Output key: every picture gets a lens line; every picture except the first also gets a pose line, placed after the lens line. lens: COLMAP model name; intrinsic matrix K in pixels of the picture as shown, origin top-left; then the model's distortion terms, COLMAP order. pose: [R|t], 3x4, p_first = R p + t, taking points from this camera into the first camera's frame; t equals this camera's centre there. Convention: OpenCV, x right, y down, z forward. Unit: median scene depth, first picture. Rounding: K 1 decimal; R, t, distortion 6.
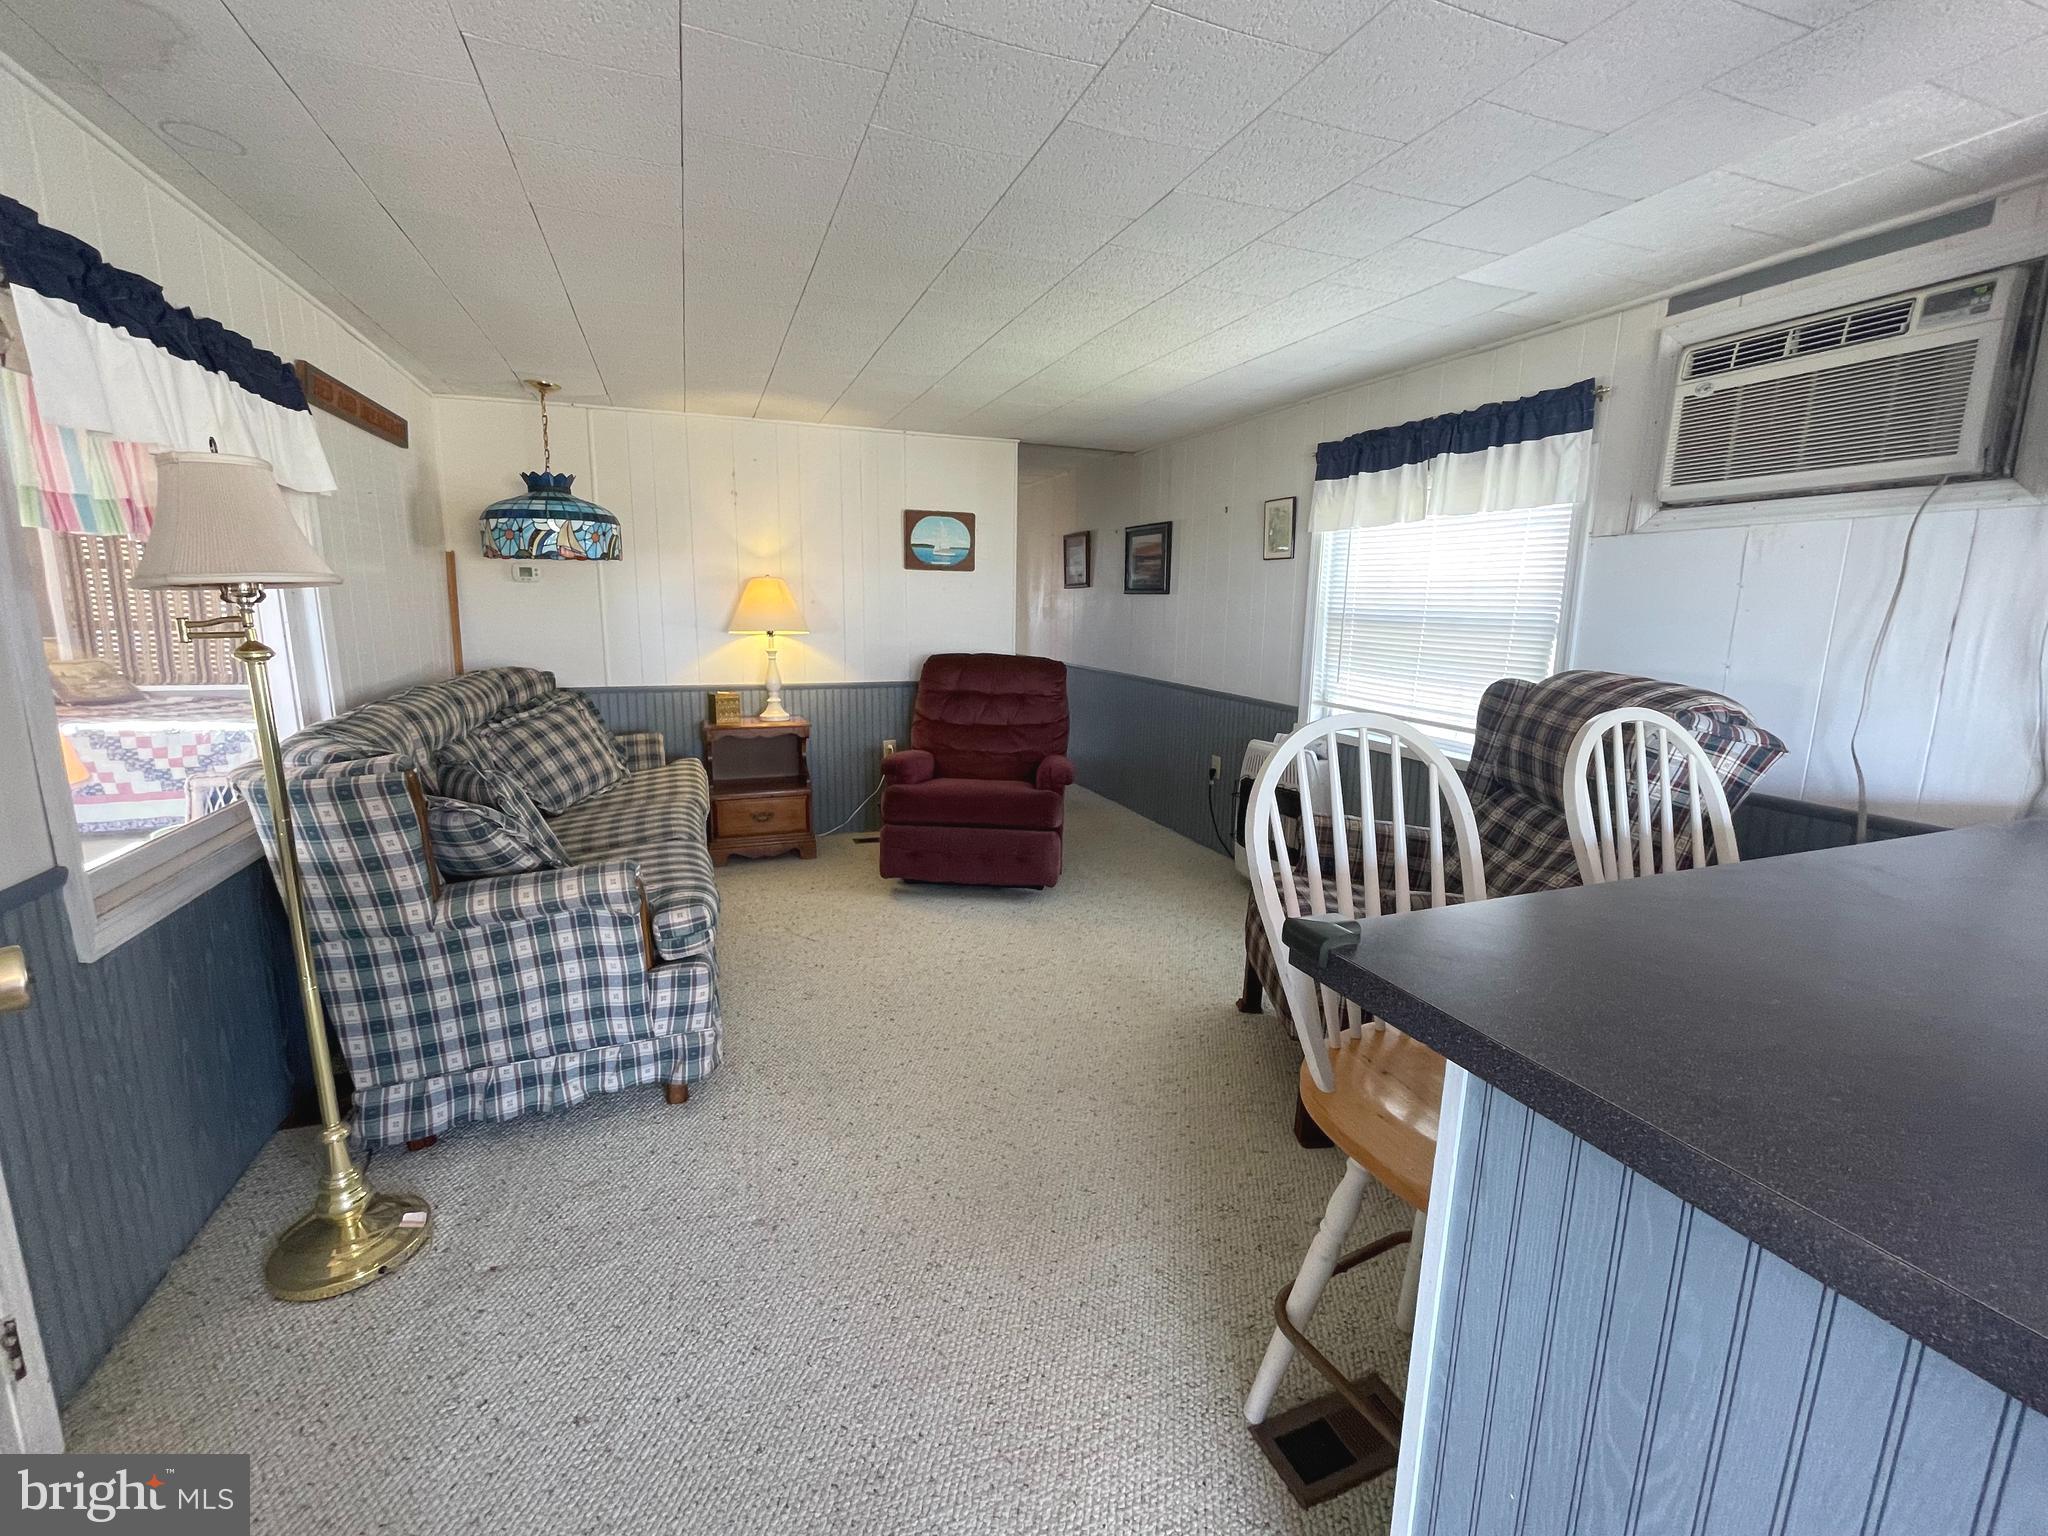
lens RADIAL K [[843.0, 0, 1024.4], [0, 843.0, 755.6], [0, 0, 1]] dist [0.011428, -0.000174]
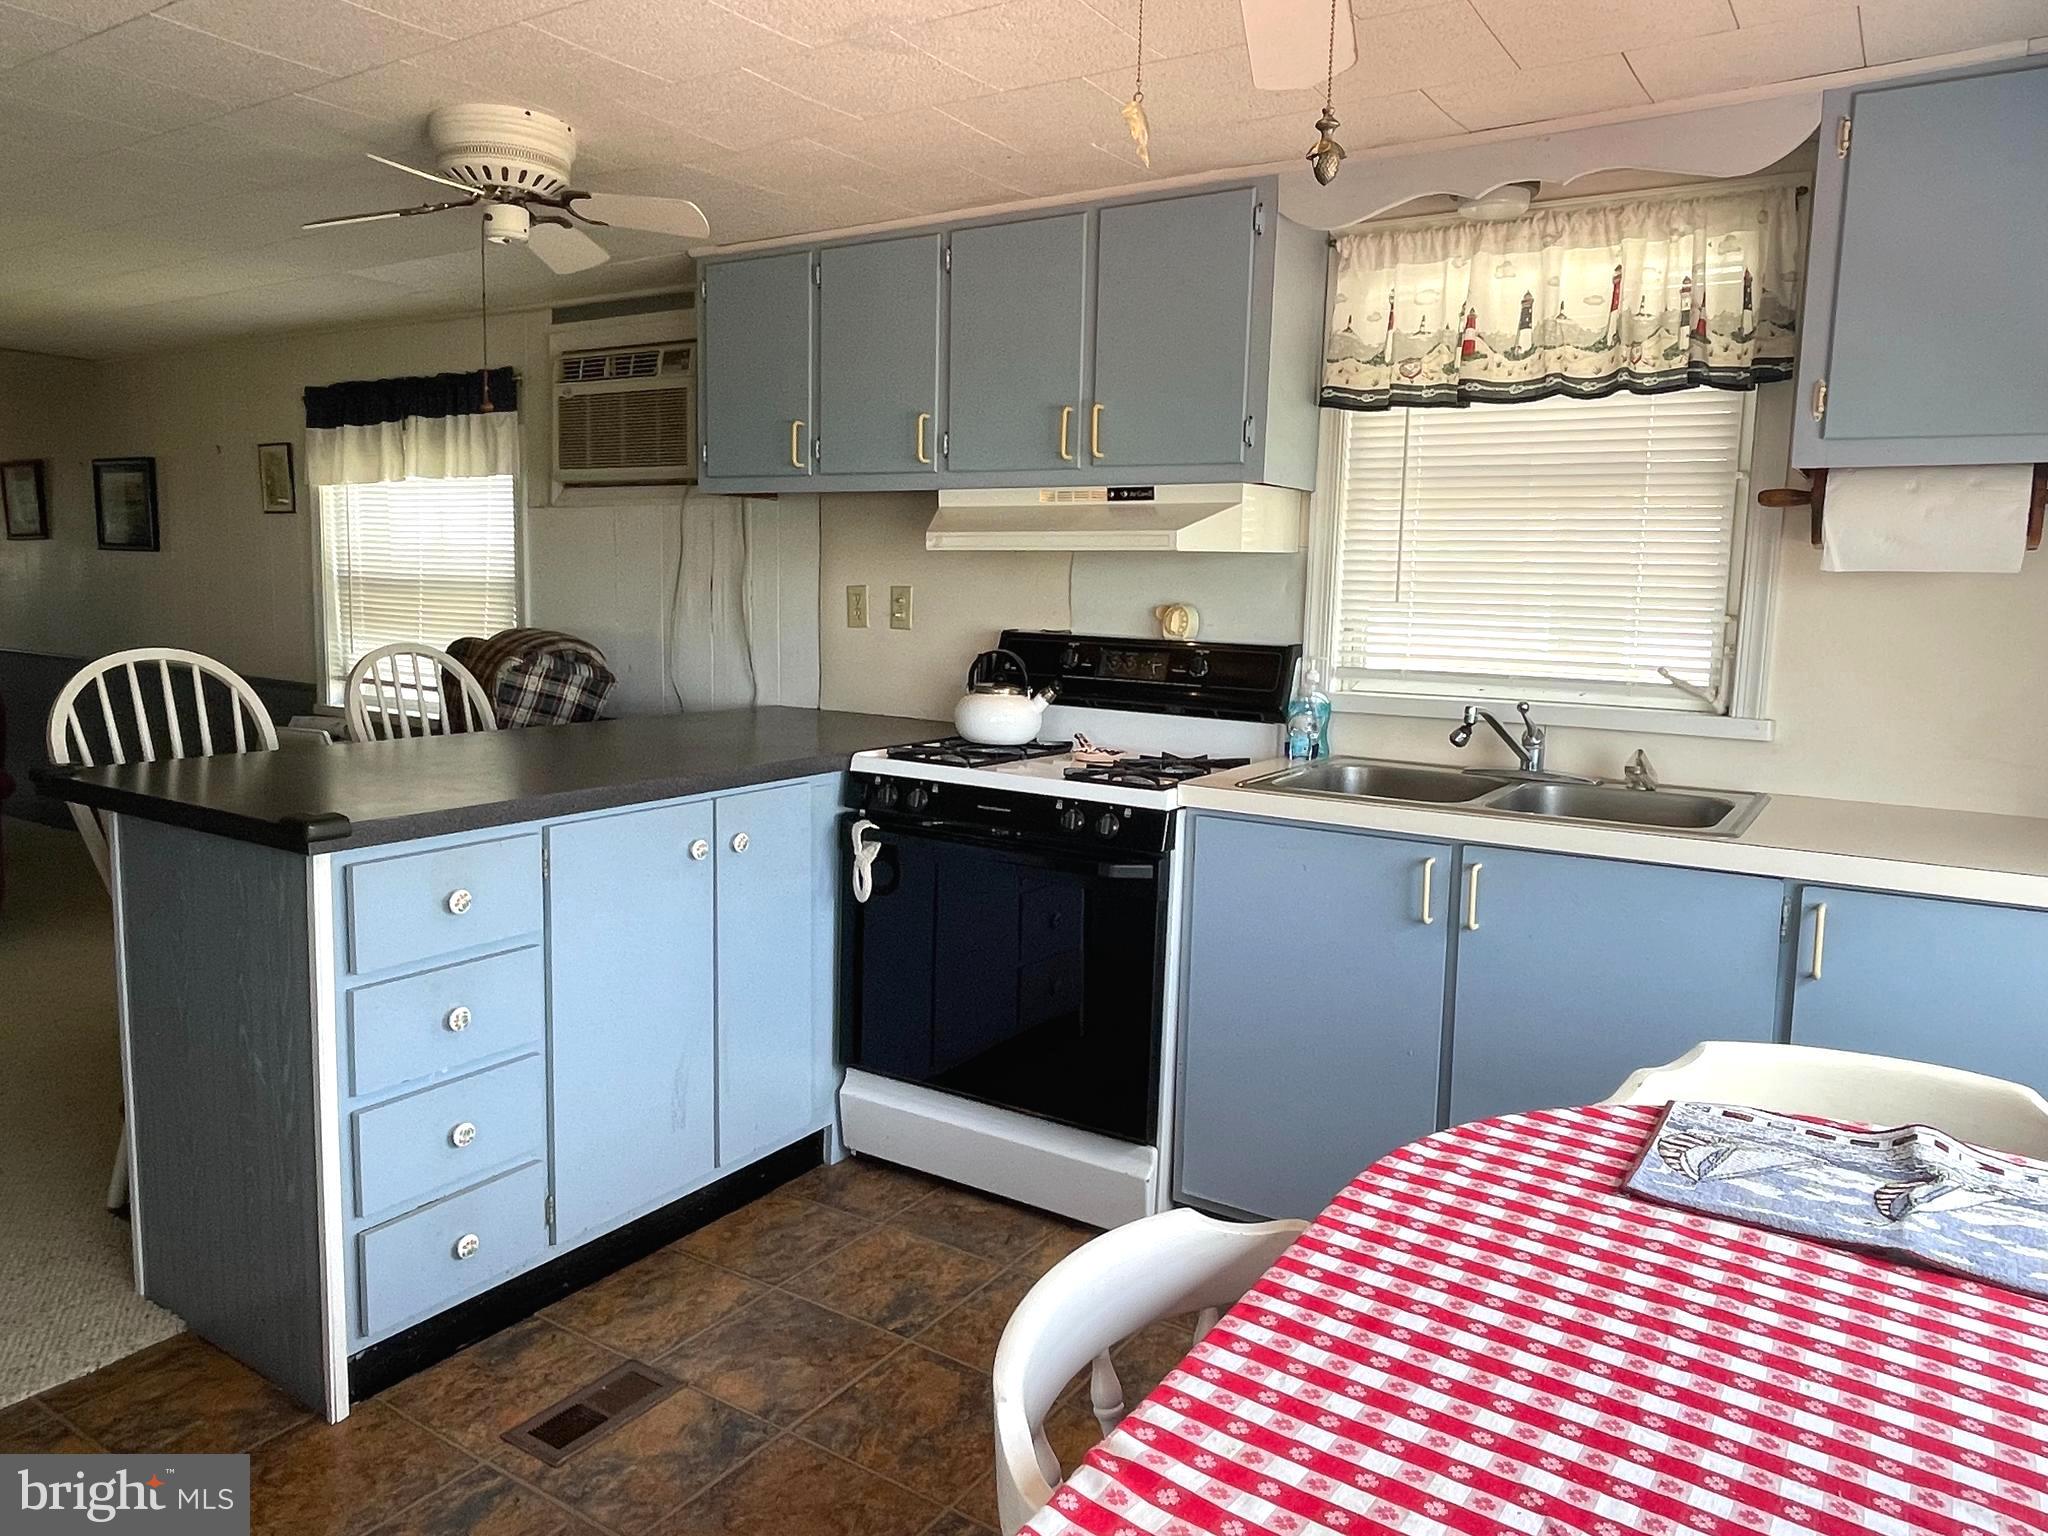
lens RADIAL K [[1394.9, 0, 1015.3], [0, 1394.9, 765.7], [0, 0, 1]] dist [0.004873, -0.003877]
pose [[0.816917, -0.070901, 0.572381, 0.135419], [0.093226, 0.995597, -0.009729, 0.167673], [-0.569171, 0.061308, 0.819930, -0.907982]]
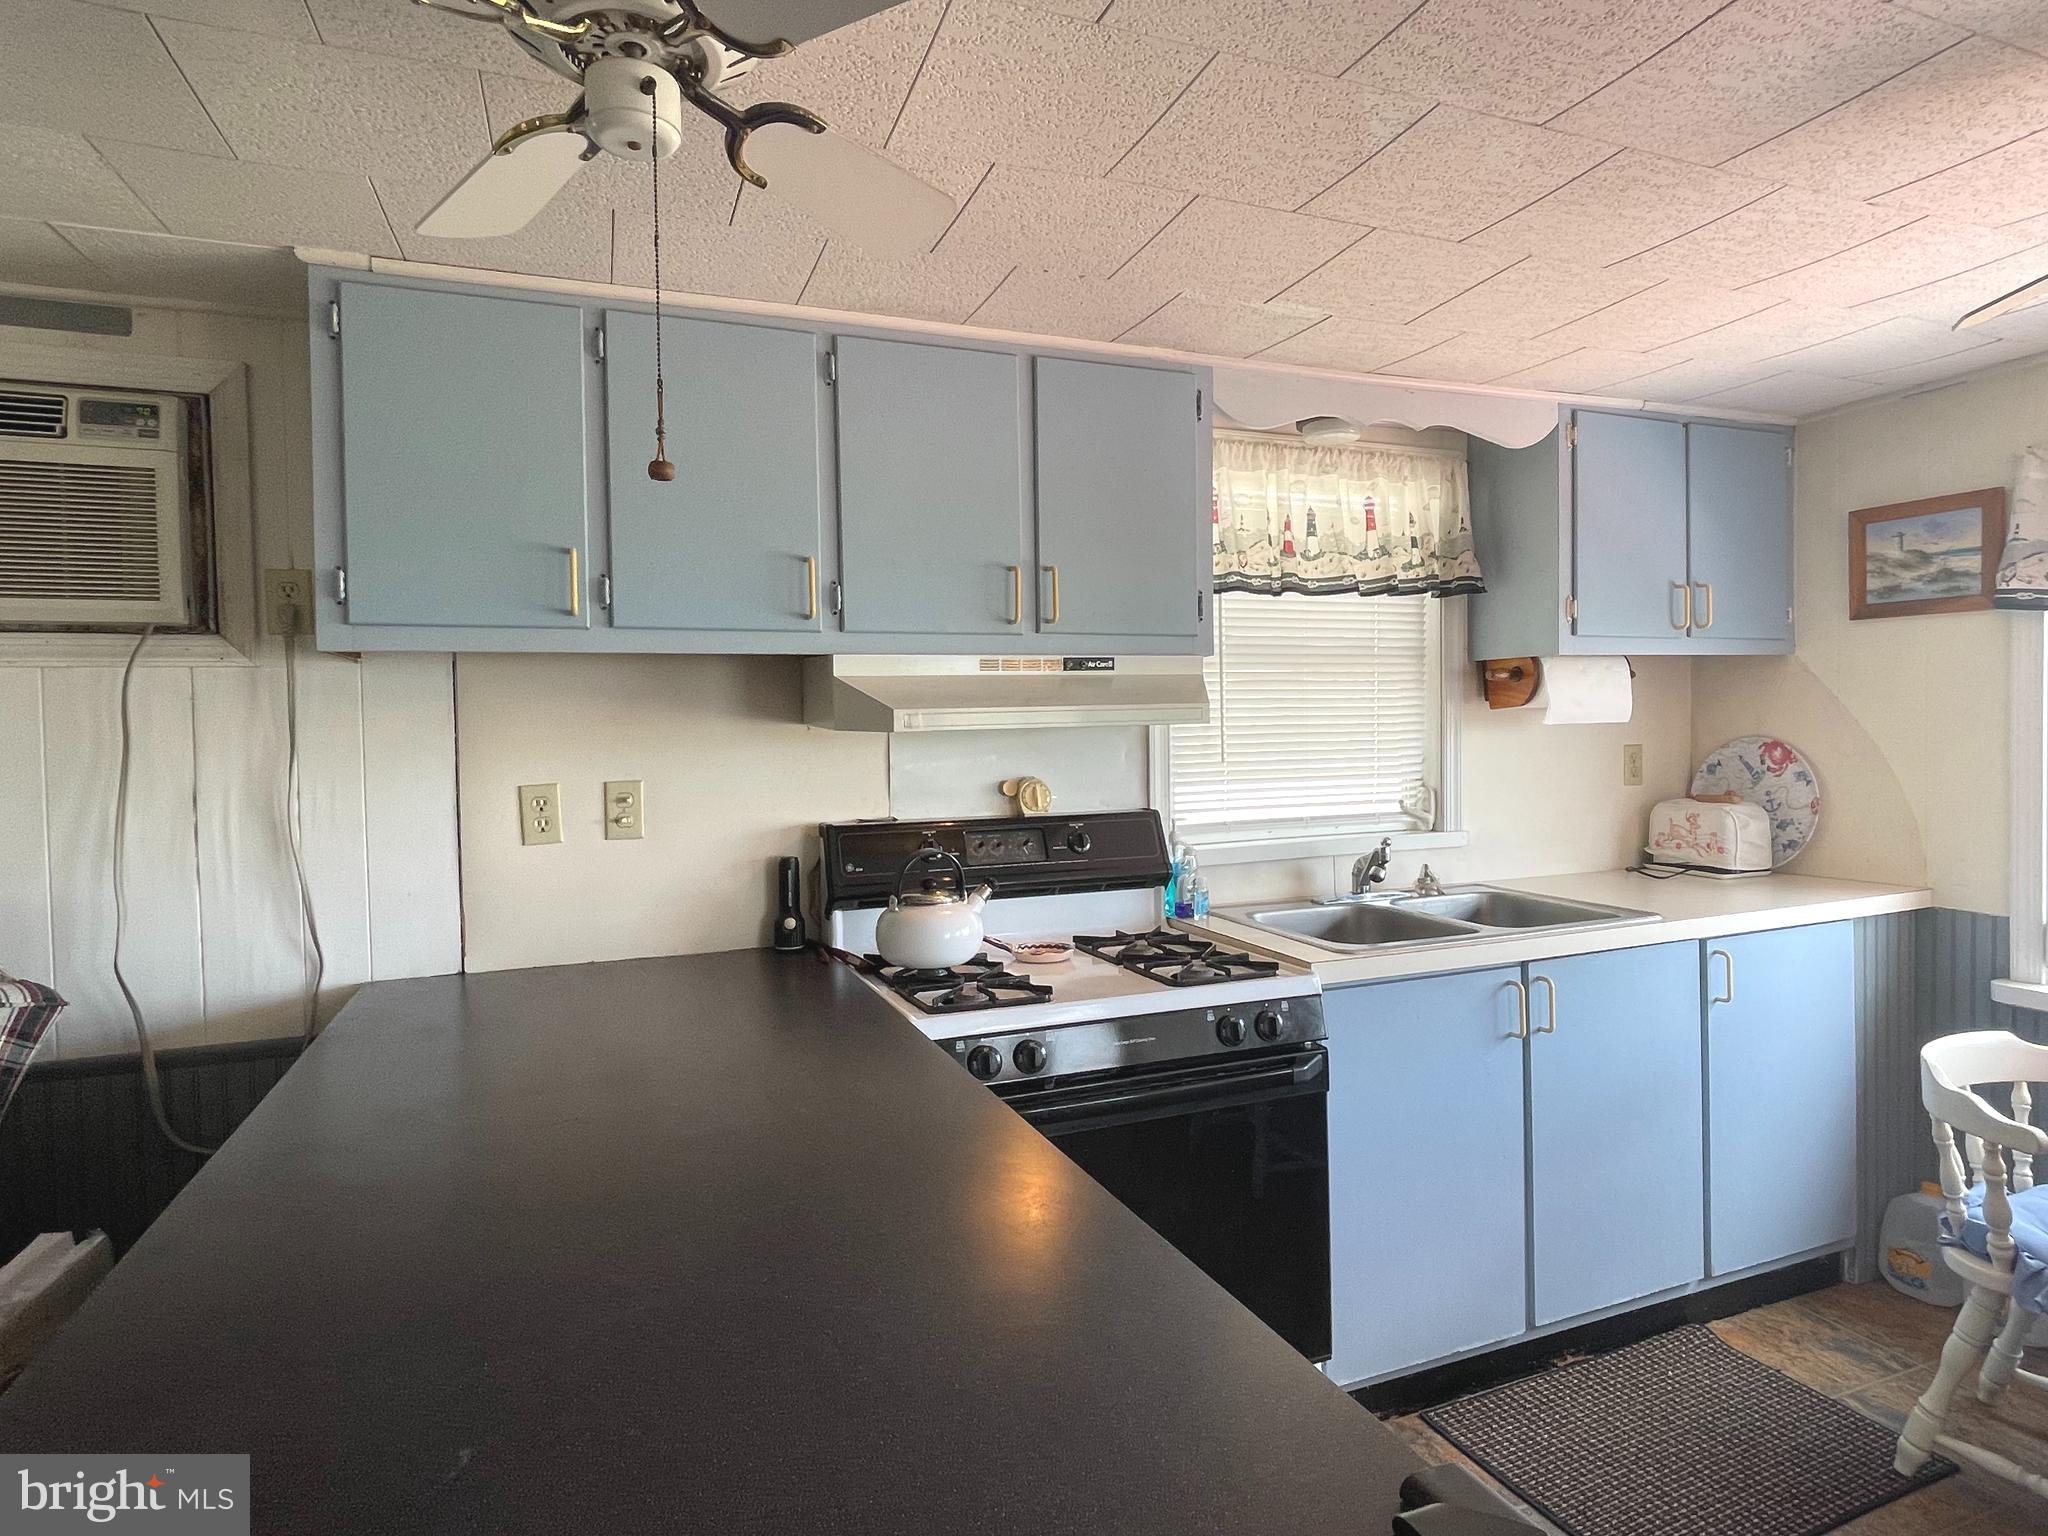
lens RADIAL K [[1117.2, 0, 1024.5], [0, 1117.2, 762.2], [0, 0, 1]] dist [0.001901, -0.002110]
pose [[0.004579, -0.042015, 0.999106, 0.014521], [0.202774, 0.978399, 0.040215, -0.058708], [-0.979215, 0.202408, 0.013000, 0.160666]]
